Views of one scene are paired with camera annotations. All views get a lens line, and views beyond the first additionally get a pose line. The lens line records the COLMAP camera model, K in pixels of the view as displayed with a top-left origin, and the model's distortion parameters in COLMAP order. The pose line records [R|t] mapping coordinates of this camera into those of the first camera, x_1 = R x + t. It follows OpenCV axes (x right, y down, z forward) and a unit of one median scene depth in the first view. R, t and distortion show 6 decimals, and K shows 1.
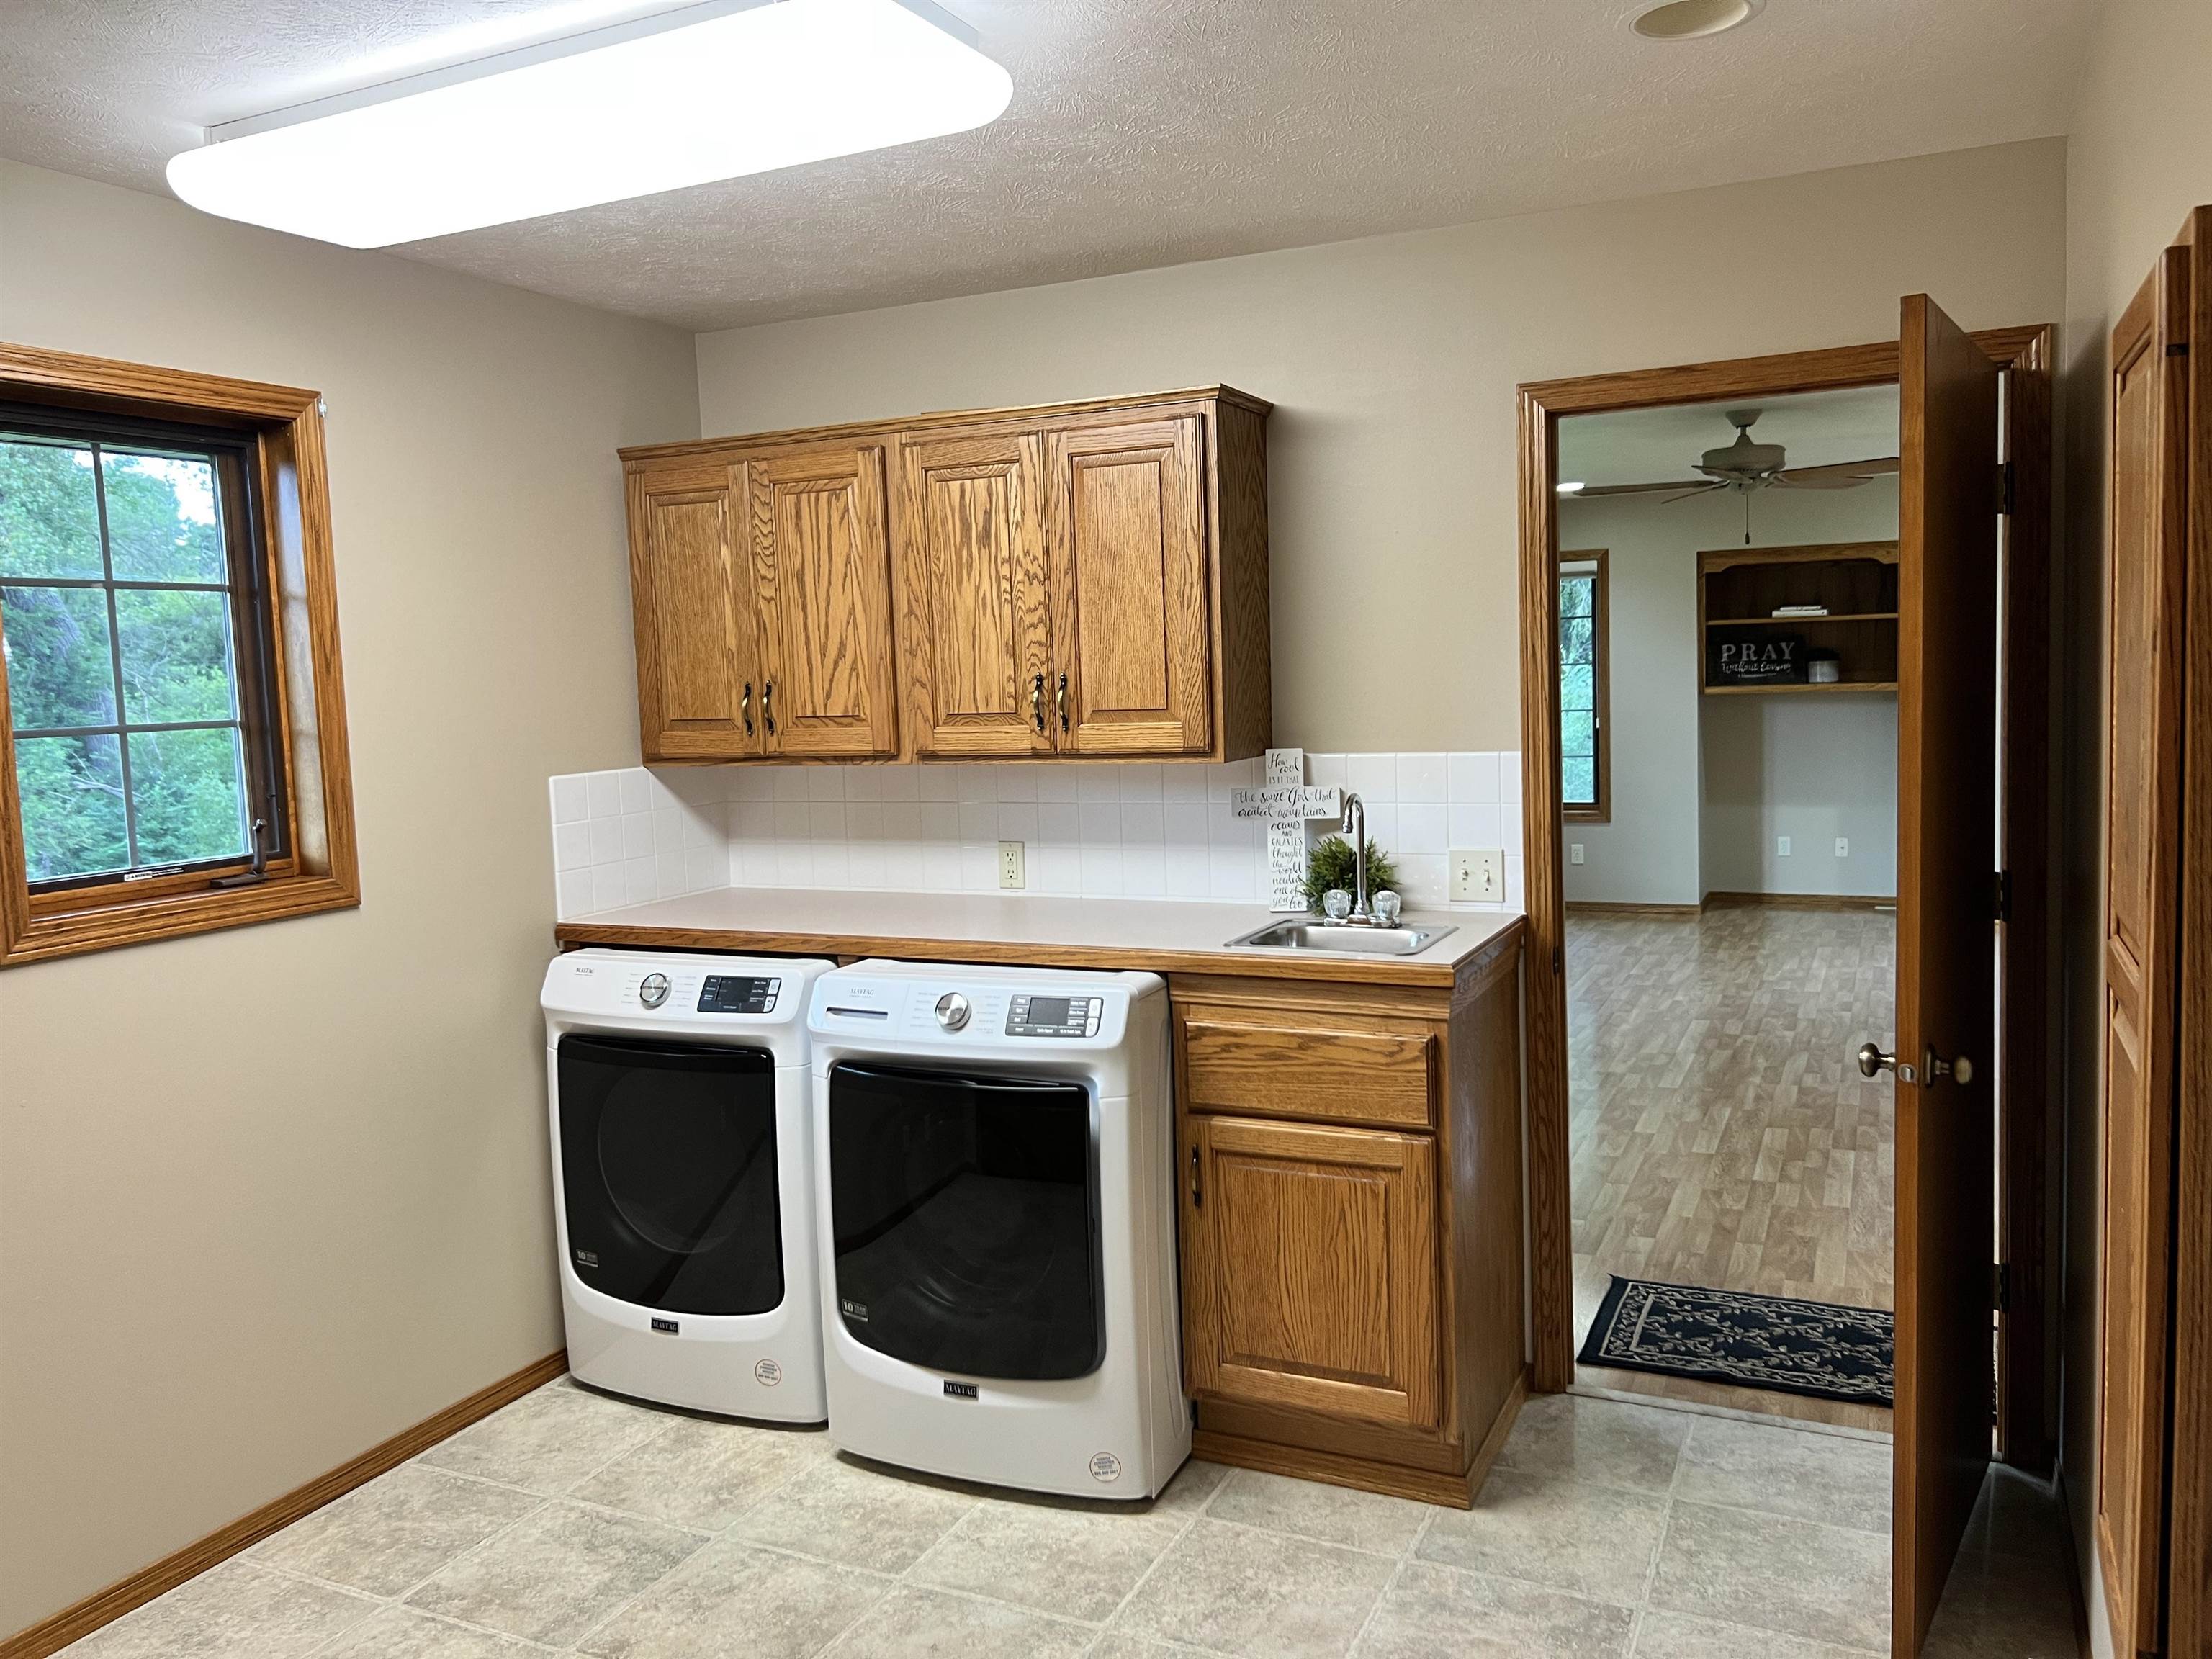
lens RADIAL K [[1669.7, 0, 1115.2], [0, 1669.7, 812.7], [0, 0, 1]] dist [0.056614, -0.072469]
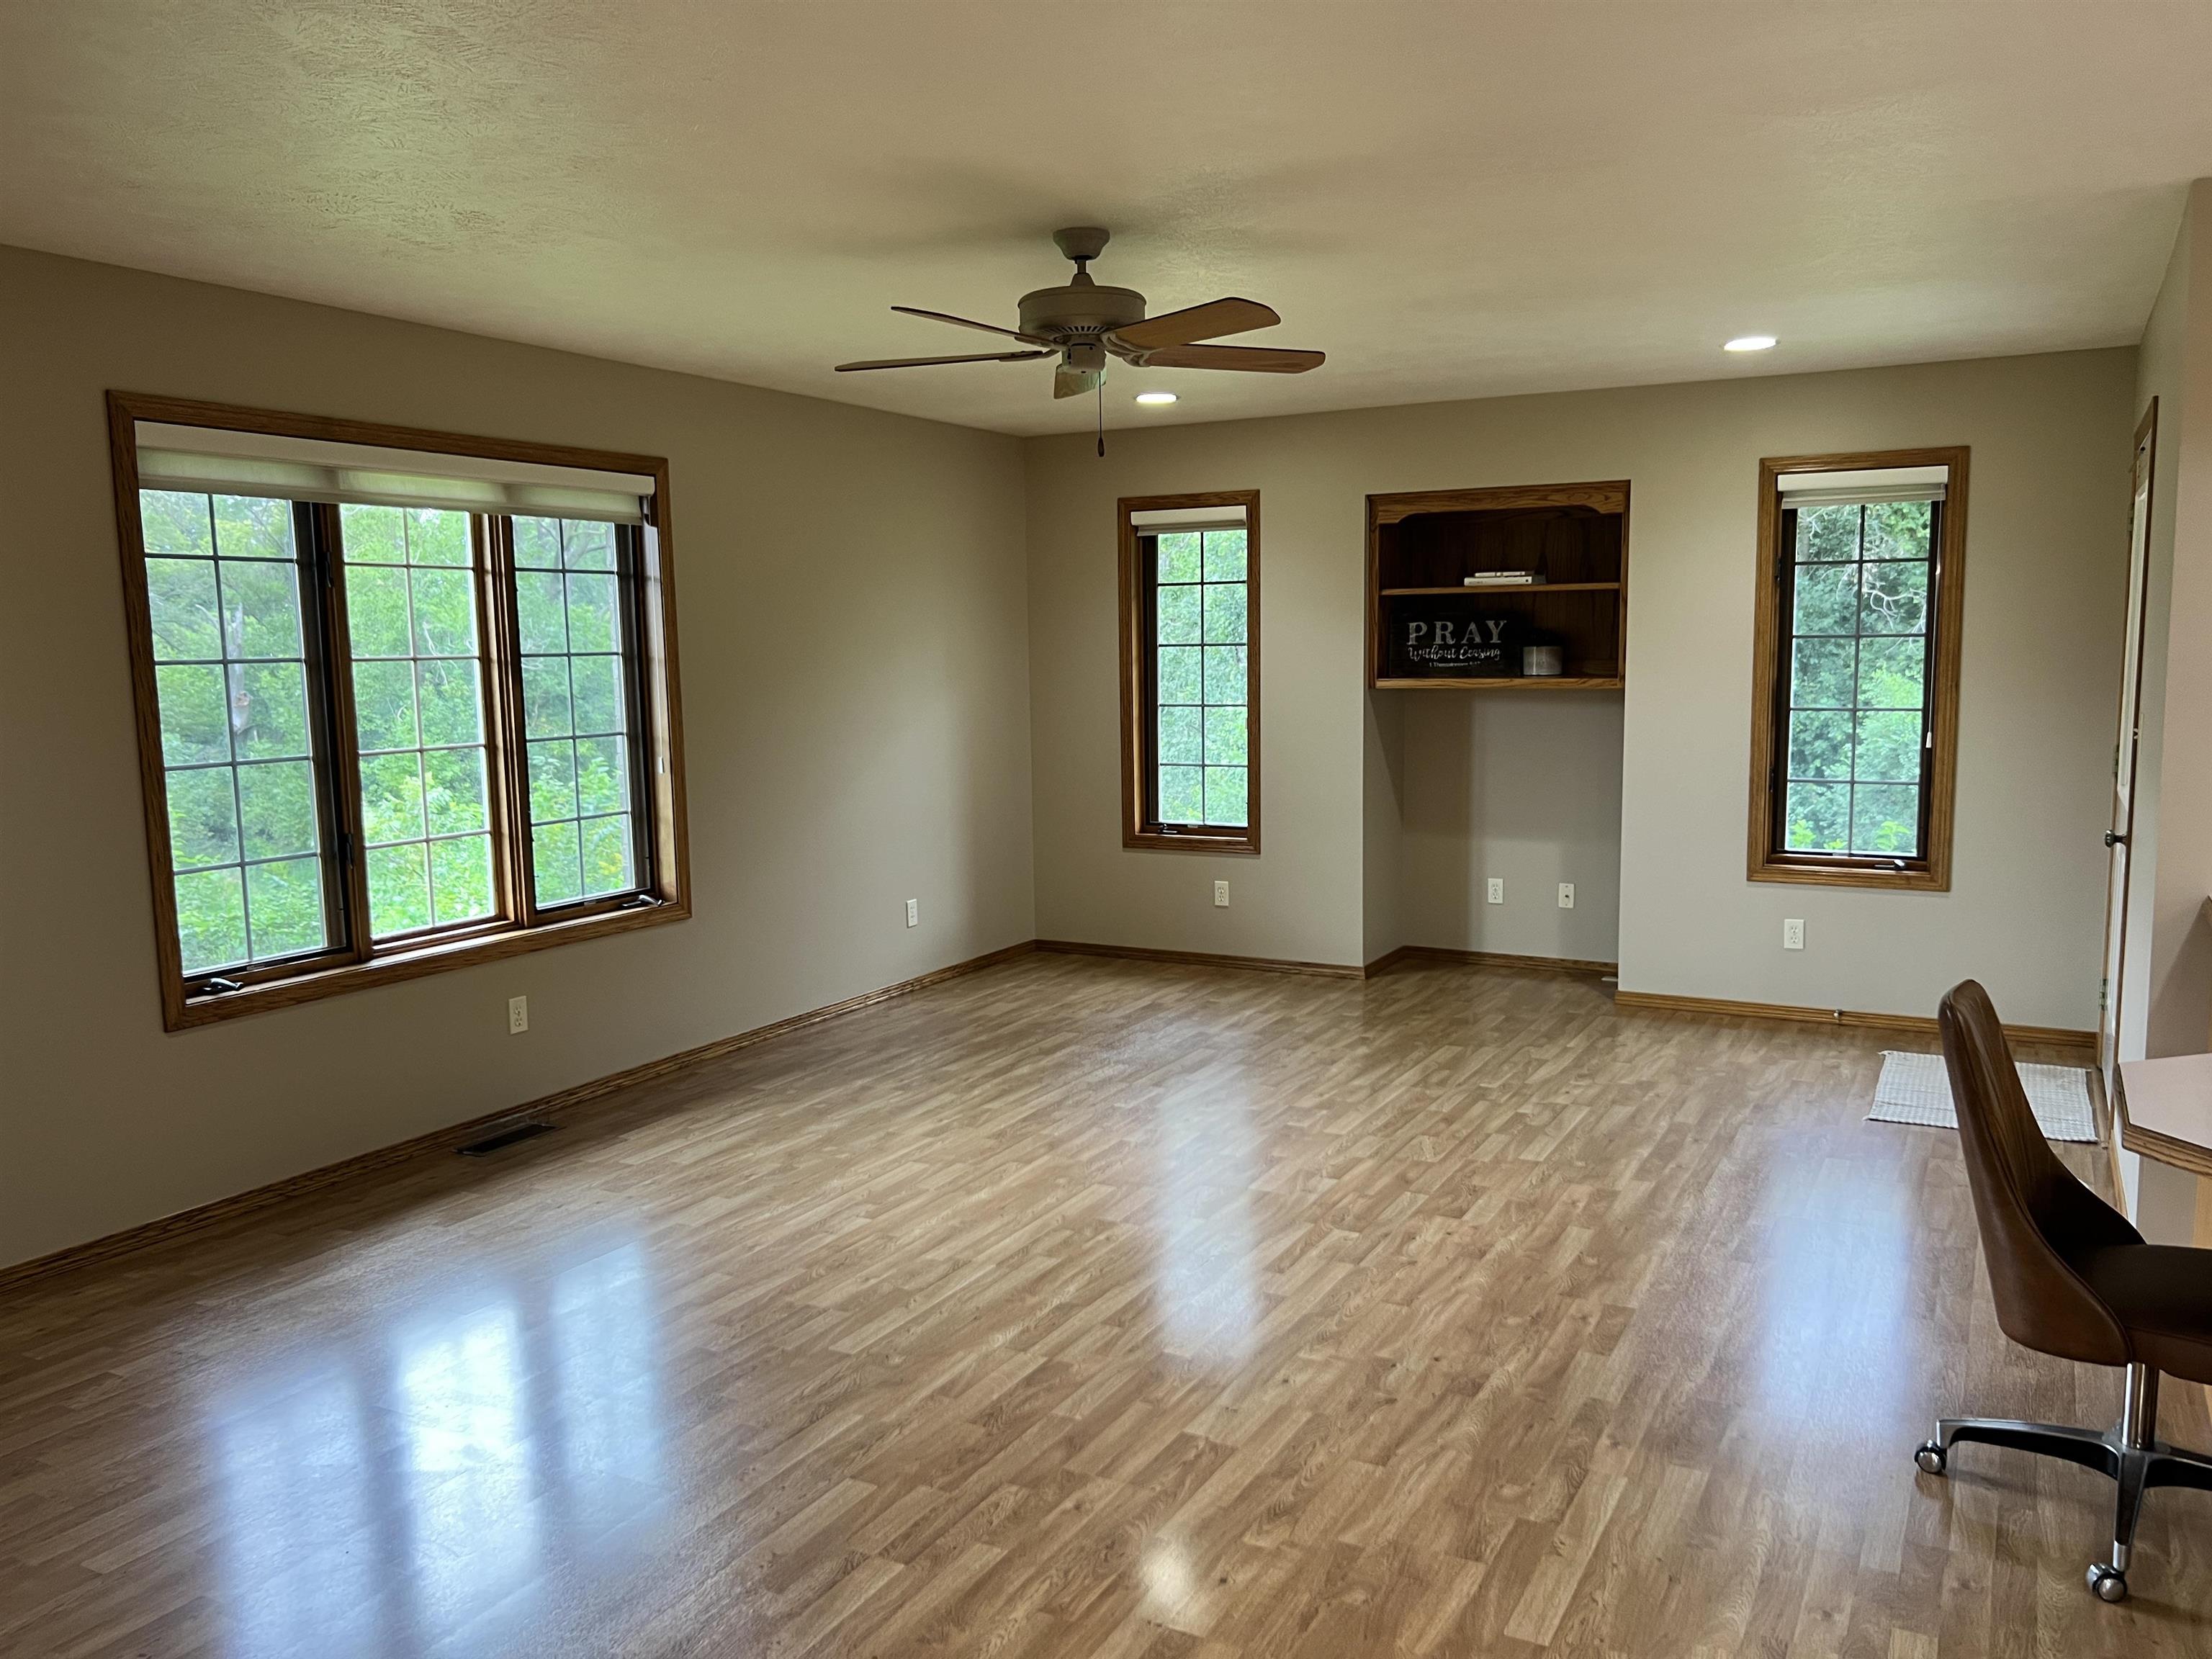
lens RADIAL K [[1669.7, 0, 1122.1], [0, 1669.7, 837.1], [0, 0, 1]] dist [0.056614, -0.072469]
pose [[0.998505, 0.027267, -0.047365, 0.273745], [-0.025734, 0.999135, 0.032675, -0.025409], [0.048215, -0.031407, 0.998343, 0.248504]]
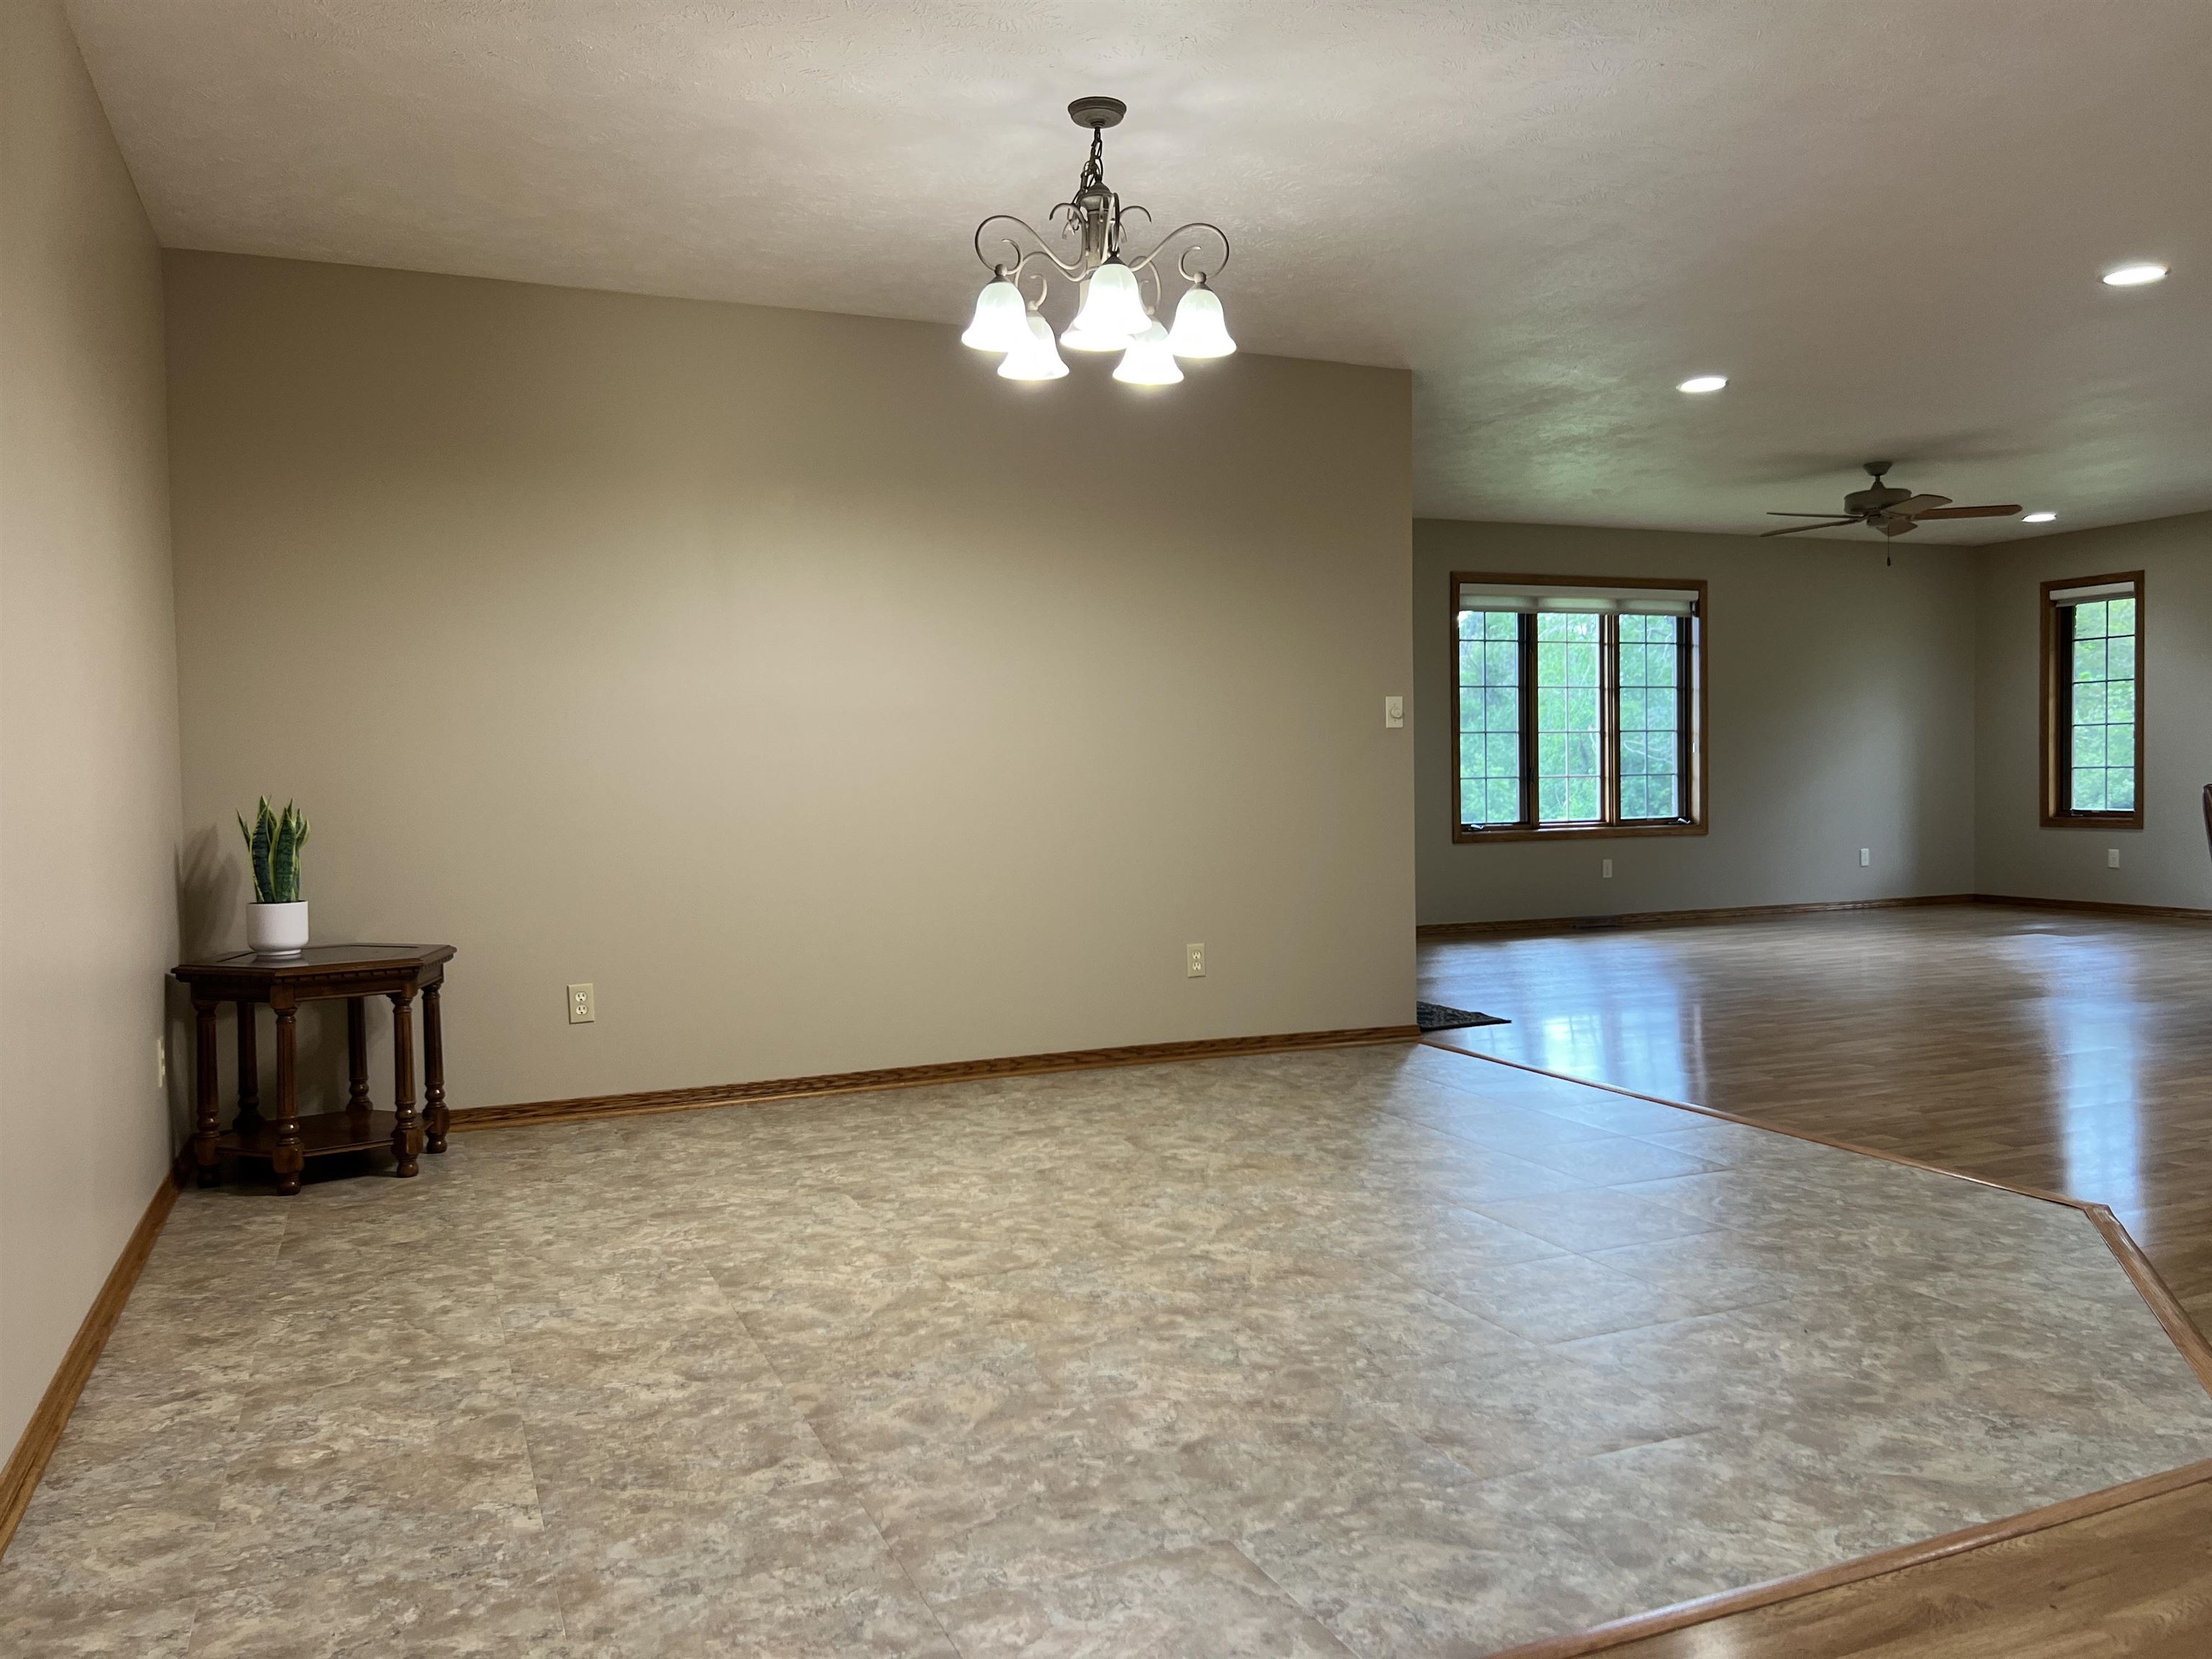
lens RADIAL K [[1669.7, 0, 1113.7], [0, 1669.7, 840.6], [0, 0, 1]] dist [0.056614, -0.072469]
pose [[0.752566, 0.051191, -0.656524, 0.516475], [-0.069513, 0.997579, -0.001899, 0.061615], [0.654837, 0.047066, 0.754303, -0.228541]]
